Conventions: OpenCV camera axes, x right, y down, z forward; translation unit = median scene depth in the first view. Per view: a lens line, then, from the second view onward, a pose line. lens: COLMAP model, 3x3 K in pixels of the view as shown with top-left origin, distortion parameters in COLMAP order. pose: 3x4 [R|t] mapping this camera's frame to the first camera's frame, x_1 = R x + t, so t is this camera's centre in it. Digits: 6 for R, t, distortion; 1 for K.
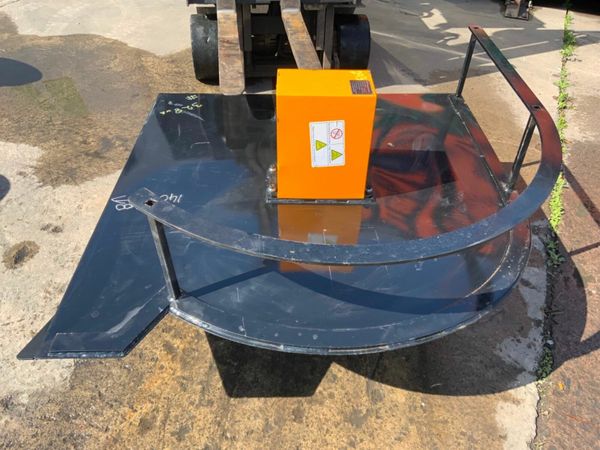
lens RADIAL K [[498.2, 0, 301.0], [0, 498.2, 225.8], [0, 0, 1]] dist [0.045048, -0.098117]
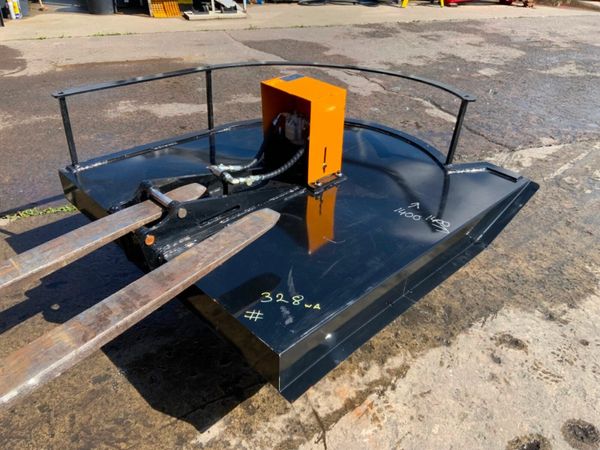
lens RADIAL K [[498.2, 0, 303.6], [0, 498.2, 227.1], [0, 0, 1]] dist [0.045048, -0.098117]
pose [[-0.683305, -0.427976, 0.591549, -0.825885], [0.435470, 0.411432, 0.800680, -1.097694], [-0.586054, 0.804711, -0.094763, 1.317927]]
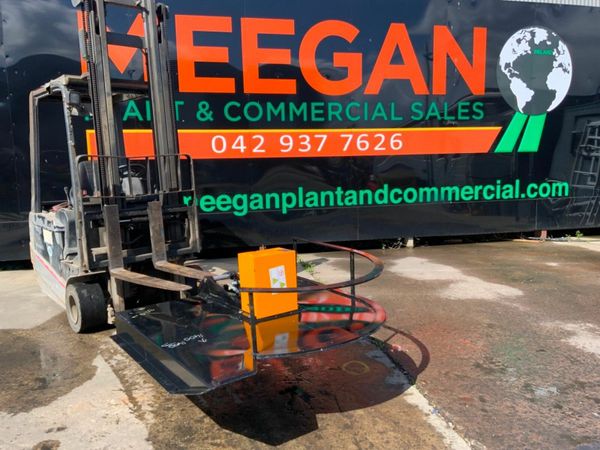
lens RADIAL K [[498.2, 0, 296.4], [0, 498.2, 224.8], [0, 0, 1]] dist [0.045048, -0.098117]
pose [[0.831095, -0.119961, 0.543038, -0.852769], [0.396318, 0.812776, -0.426998, 0.482517], [-0.390146, 0.570092, 0.723037, -0.509164]]
